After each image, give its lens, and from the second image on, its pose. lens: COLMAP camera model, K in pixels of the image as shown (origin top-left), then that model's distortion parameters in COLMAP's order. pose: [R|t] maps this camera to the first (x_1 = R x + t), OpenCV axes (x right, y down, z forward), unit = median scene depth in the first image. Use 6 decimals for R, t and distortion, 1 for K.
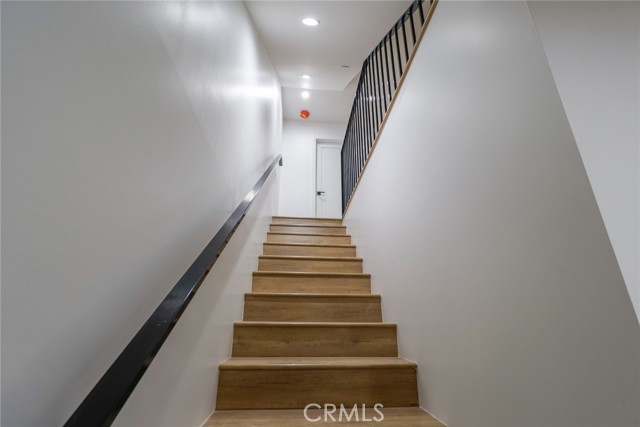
lens RADIAL K [[299.9, 0, 322.3], [0, 299.9, 214.2], [0, 0, 1]] dist [0.006335, 0.000099]
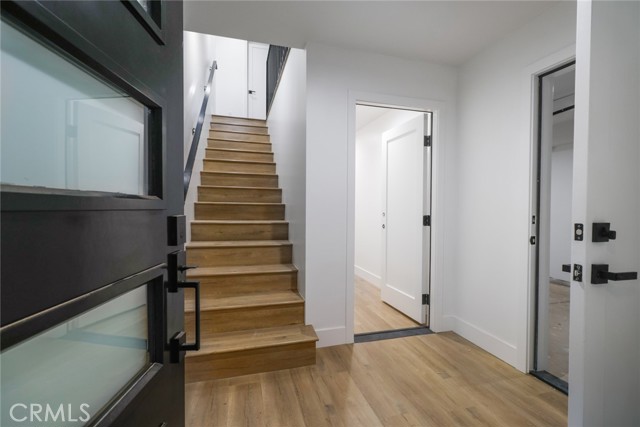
lens RADIAL K [[299.9, 0, 322.4], [0, 299.9, 213.4], [0, 0, 1]] dist [0.006335, 0.000099]
pose [[0.980884, 0.007744, 0.194440, 0.078732], [-0.079737, 0.927464, 0.365311, -0.155160], [-0.177507, -0.373832, 0.910352, -0.618499]]
